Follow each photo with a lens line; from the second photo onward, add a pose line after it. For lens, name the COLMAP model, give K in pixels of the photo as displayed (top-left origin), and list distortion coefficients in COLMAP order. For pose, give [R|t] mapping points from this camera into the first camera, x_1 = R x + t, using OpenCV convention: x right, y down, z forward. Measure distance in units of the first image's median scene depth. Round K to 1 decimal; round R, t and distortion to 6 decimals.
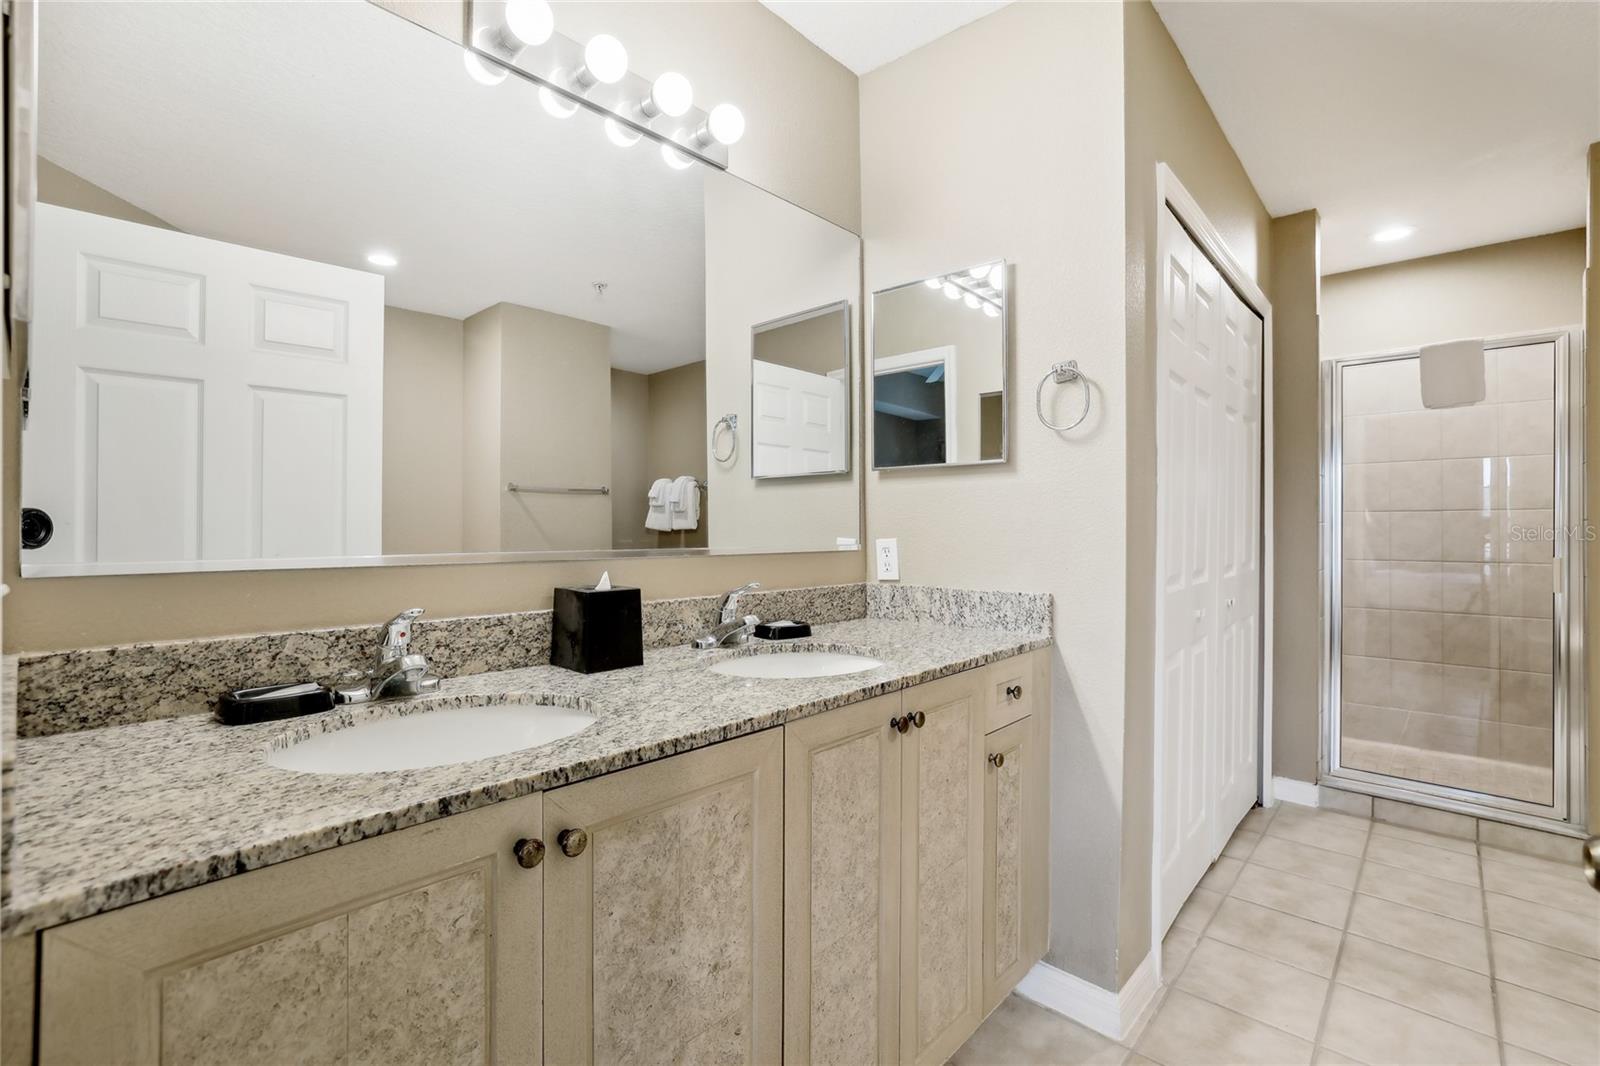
lens RADIAL K [[728.0, 0, 798.9], [0, 728.0, 523.8], [0, 0, 1]] dist [-0.012349, 0.000360]
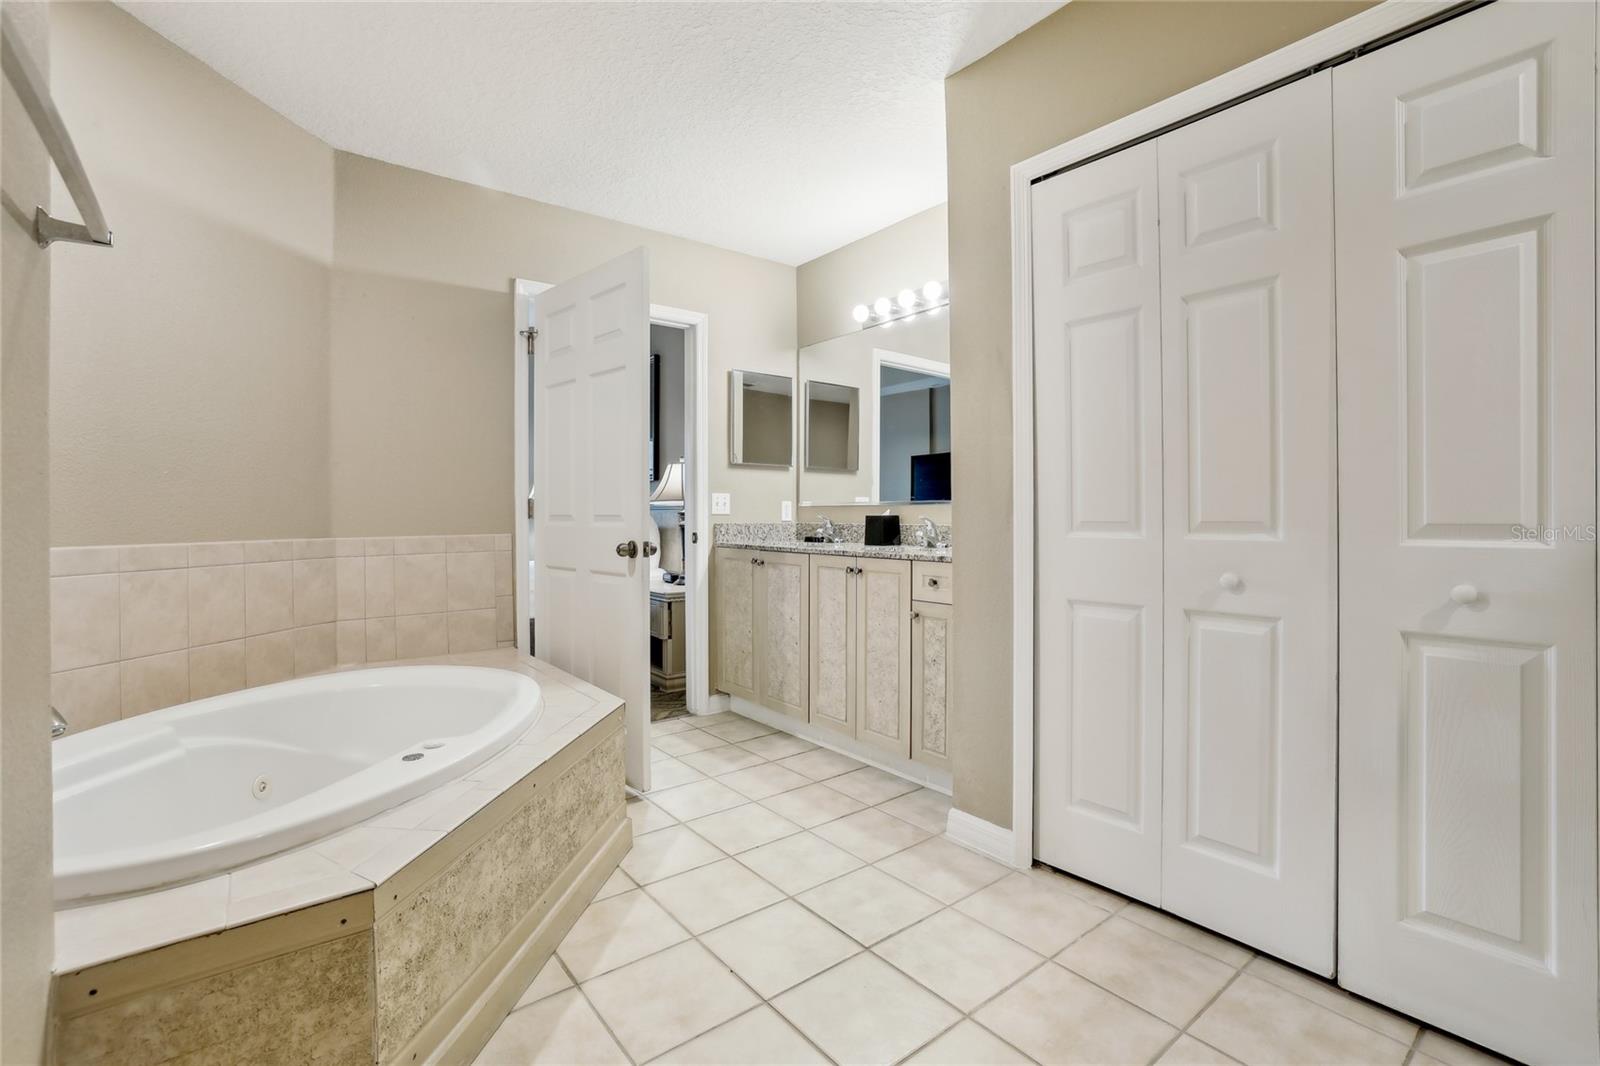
lens RADIAL K [[697.5, 0, 794.5], [0, 697.5, 525.9], [0, 0, 1]] dist [-0.001574, -0.001026]
pose [[-0.157864, 0.016128, -0.987329, 2.427329], [0.001206, 0.999869, 0.016140, 0.097377], [0.987460, 0.001357, -0.157863, 1.195255]]
